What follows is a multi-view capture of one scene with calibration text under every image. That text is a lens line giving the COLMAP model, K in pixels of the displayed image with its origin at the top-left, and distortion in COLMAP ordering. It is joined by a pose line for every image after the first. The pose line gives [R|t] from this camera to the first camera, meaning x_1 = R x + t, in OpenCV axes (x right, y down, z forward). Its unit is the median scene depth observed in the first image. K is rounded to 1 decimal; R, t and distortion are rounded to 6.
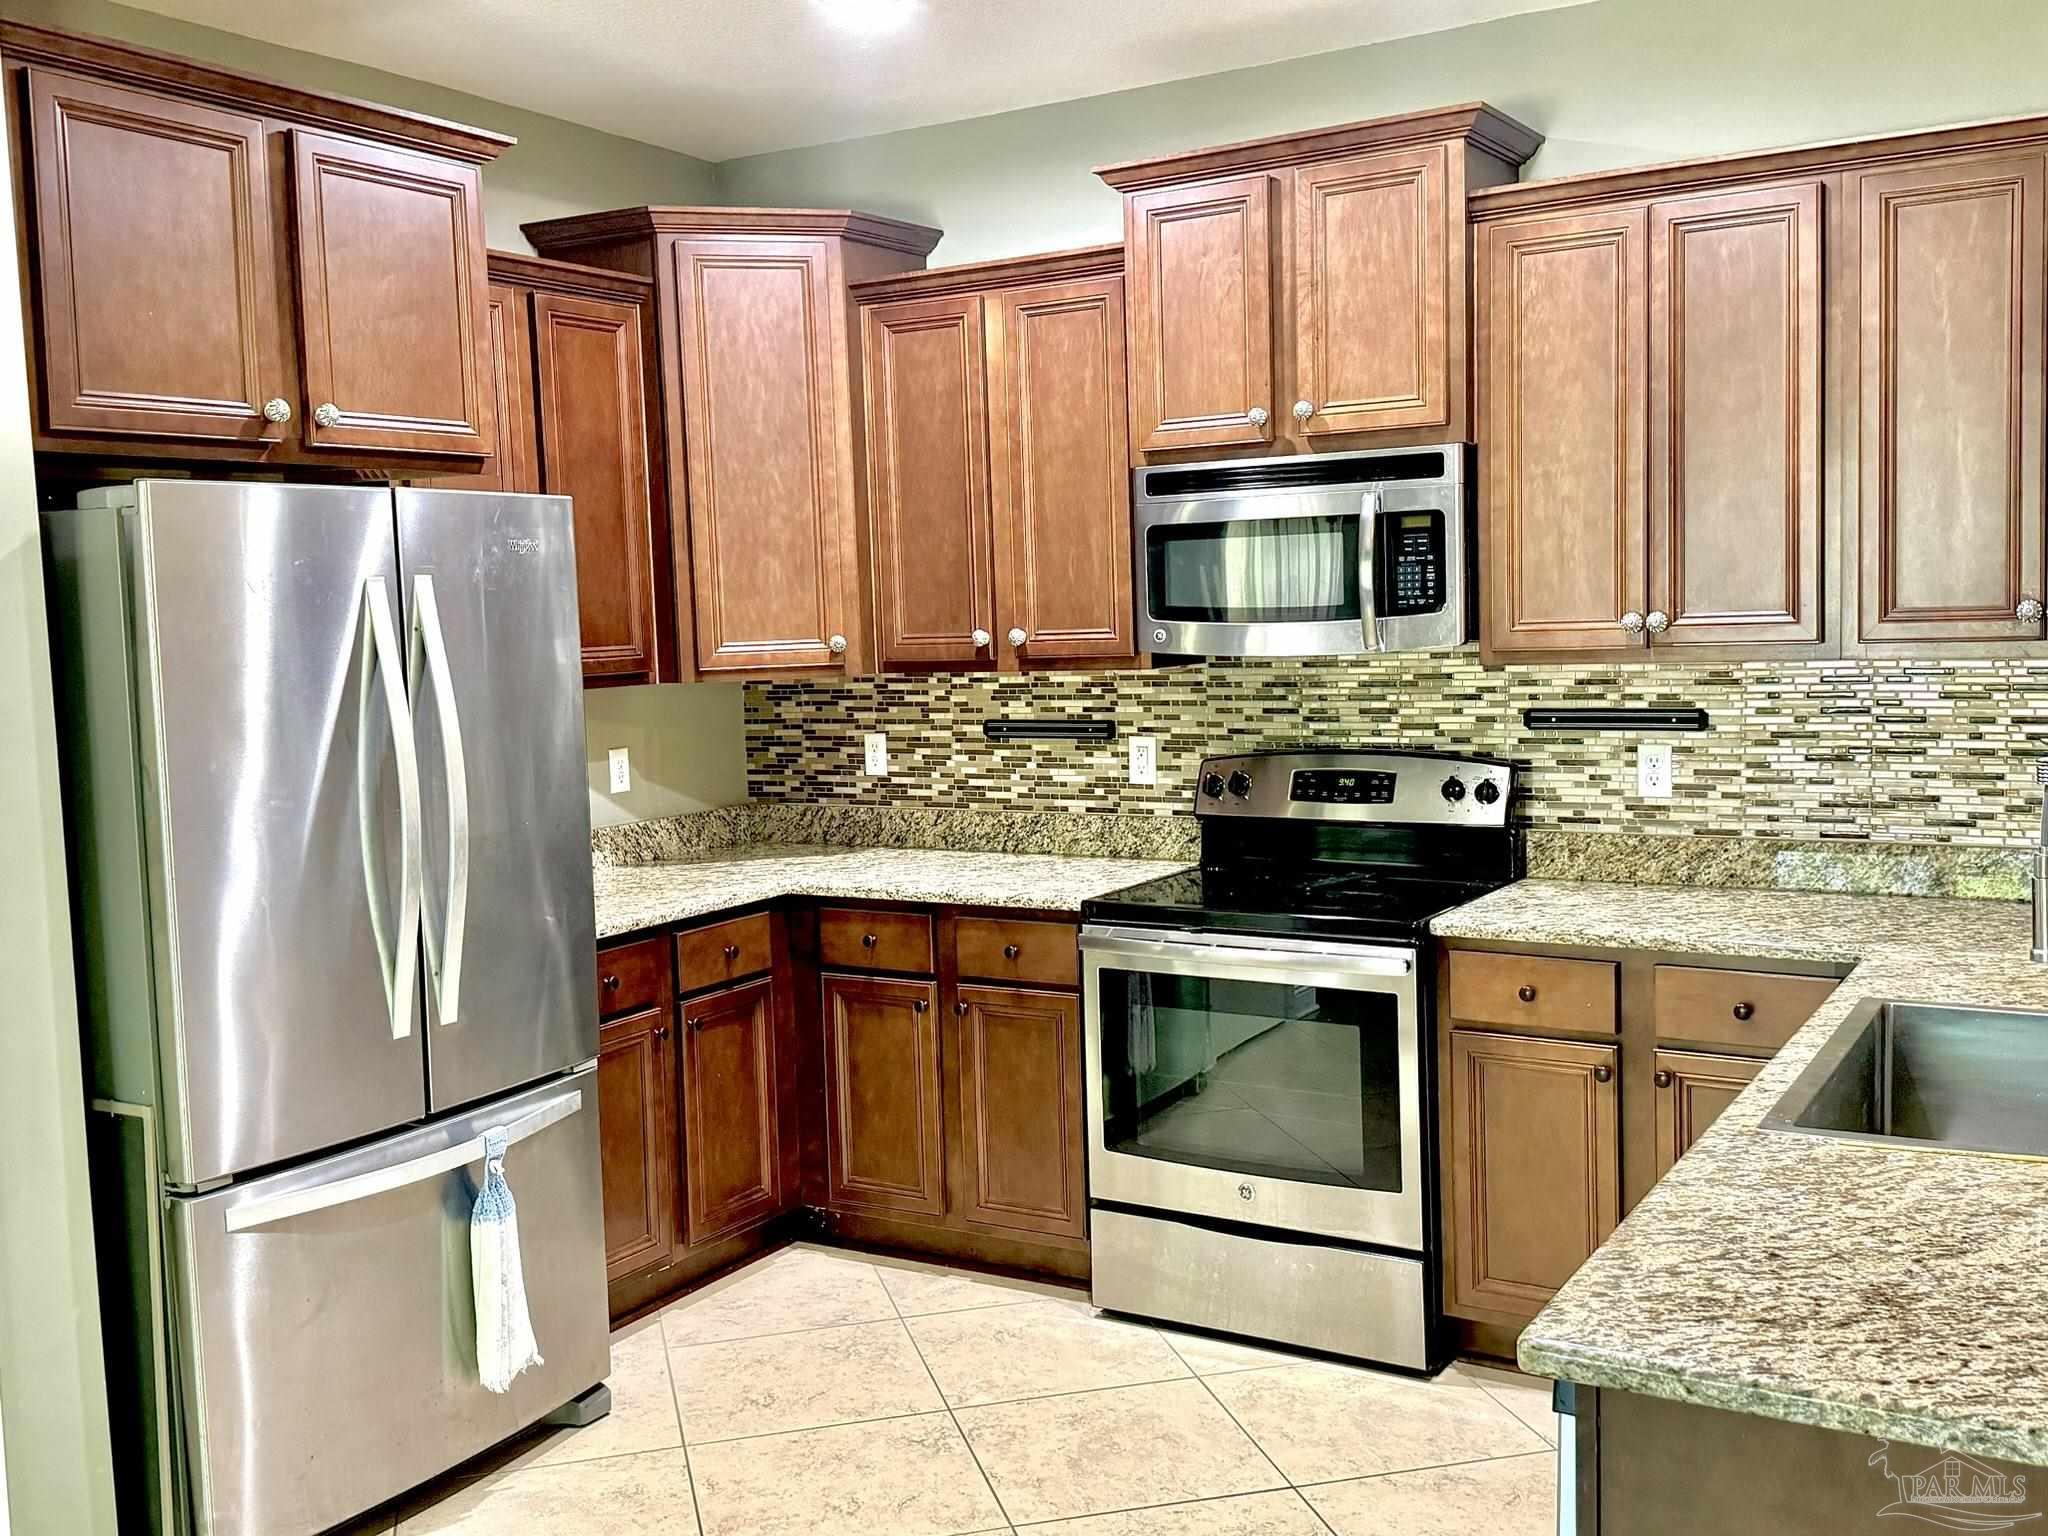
lens RADIAL K [[1990.4, 0, 1025.6], [0, 1990.4, 753.5], [0, 0, 1]] dist [0.110130, 0.000000]
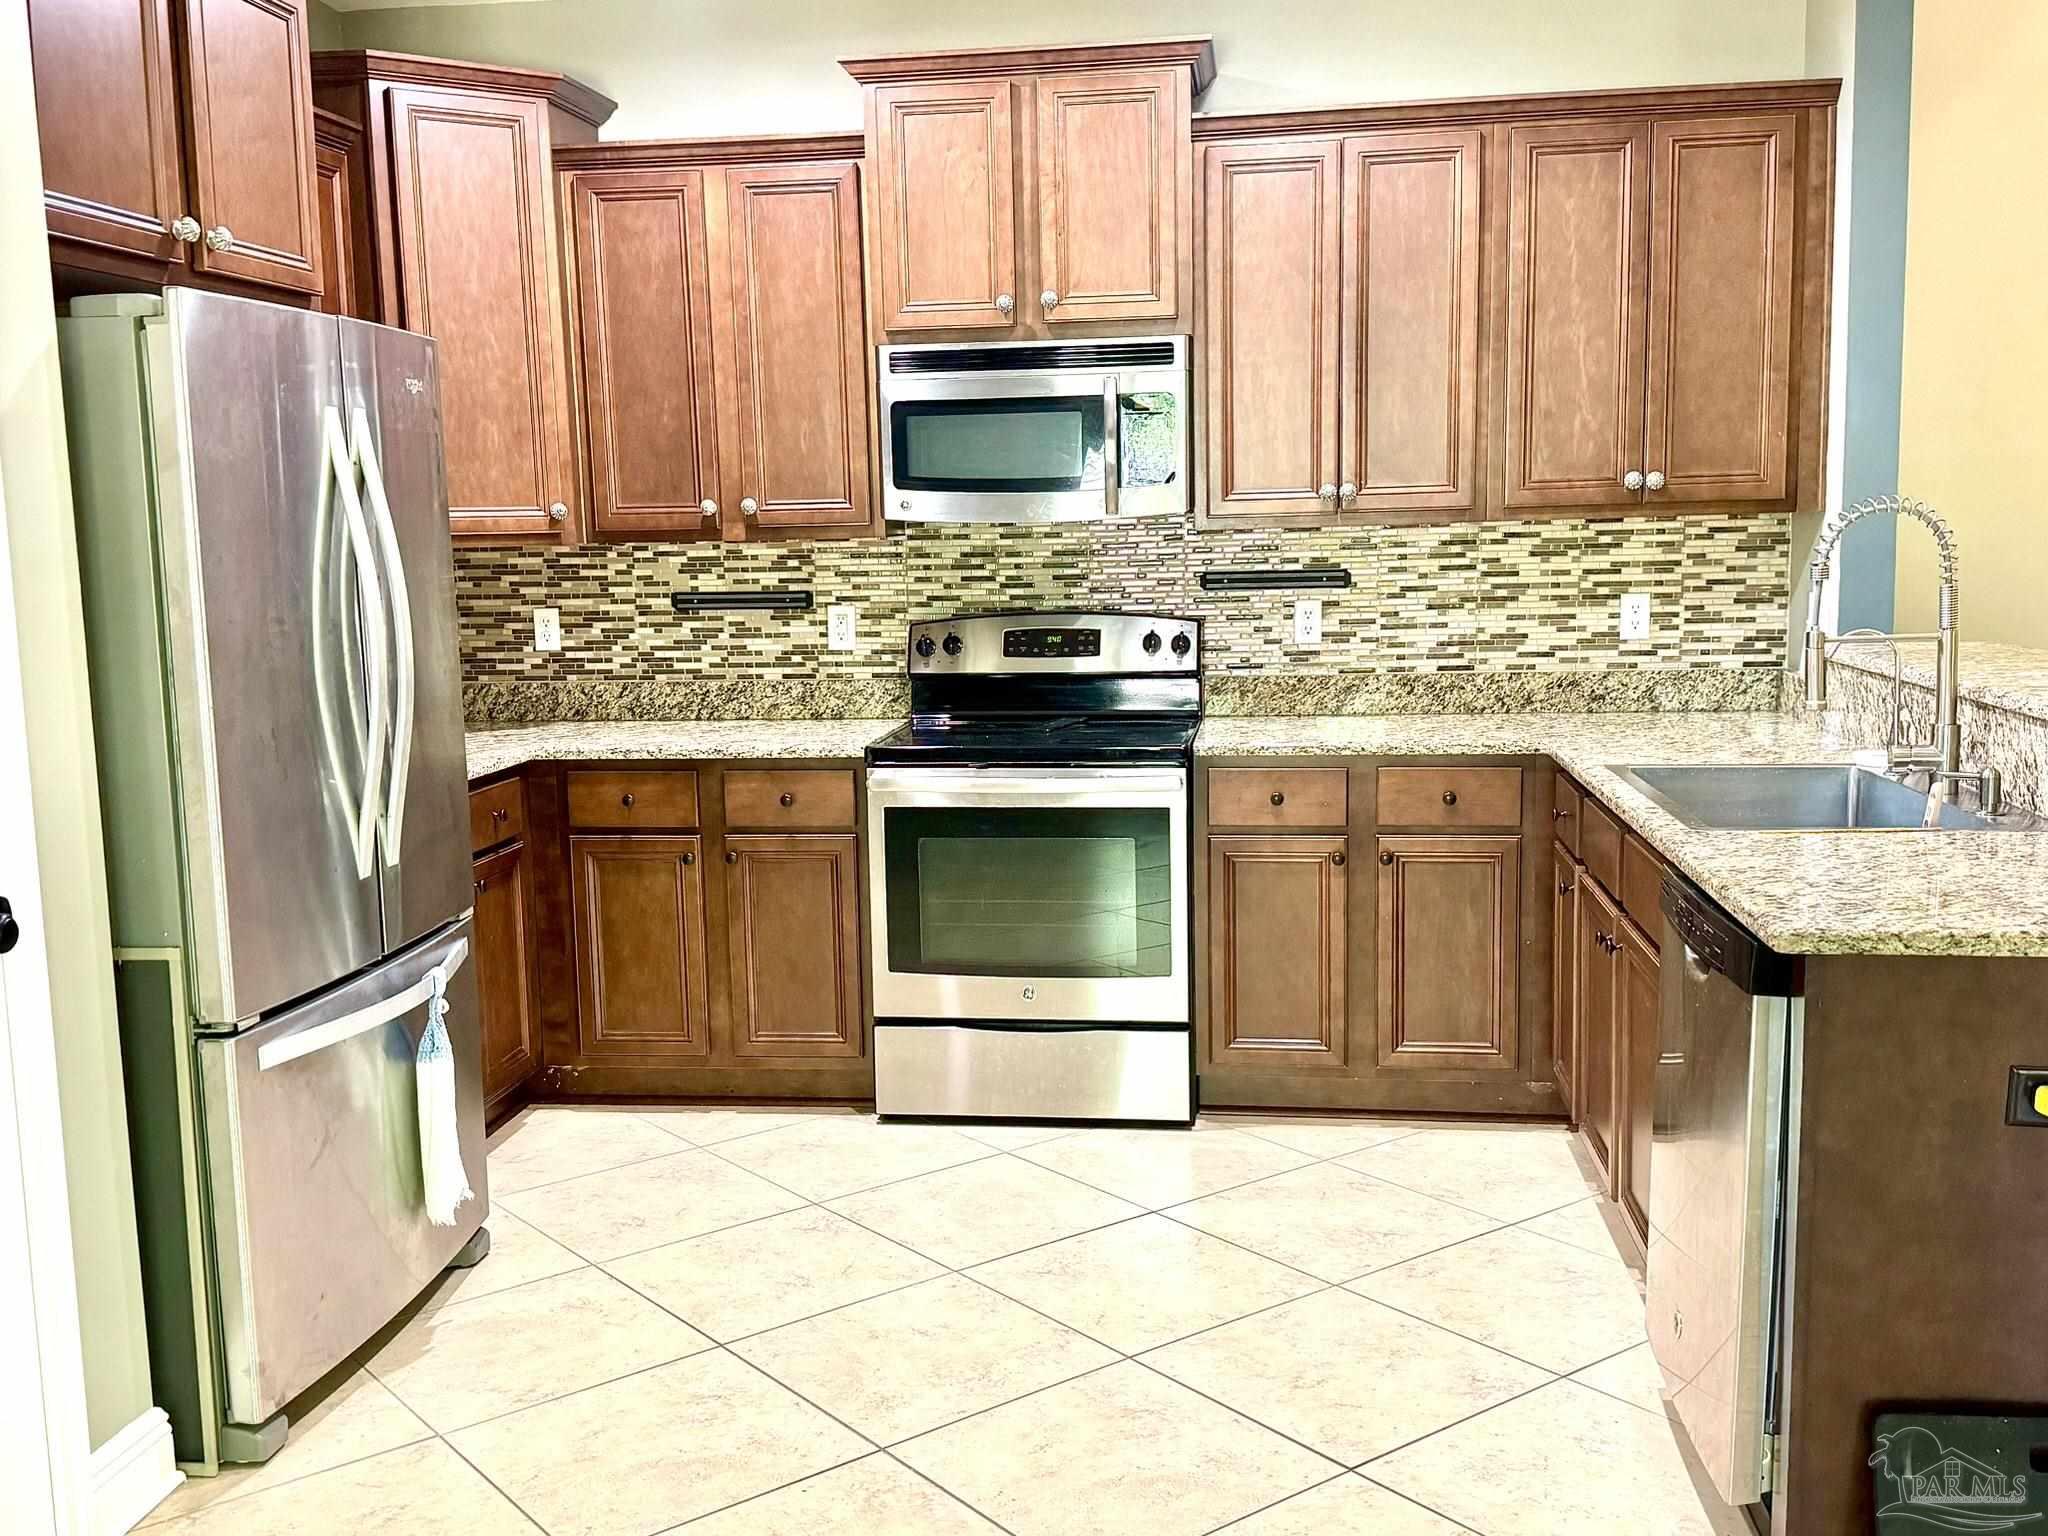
lens RADIAL K [[1990.4, 0, 1029.3], [0, 1990.4, 787.7], [0, 0, 1]] dist [0.110130, 0.000000]
pose [[0.917438, -0.043392, 0.395505, -0.313156], [0.024672, 0.998327, 0.052299, 0.040663], [-0.397113, -0.038223, 0.916973, -0.032055]]
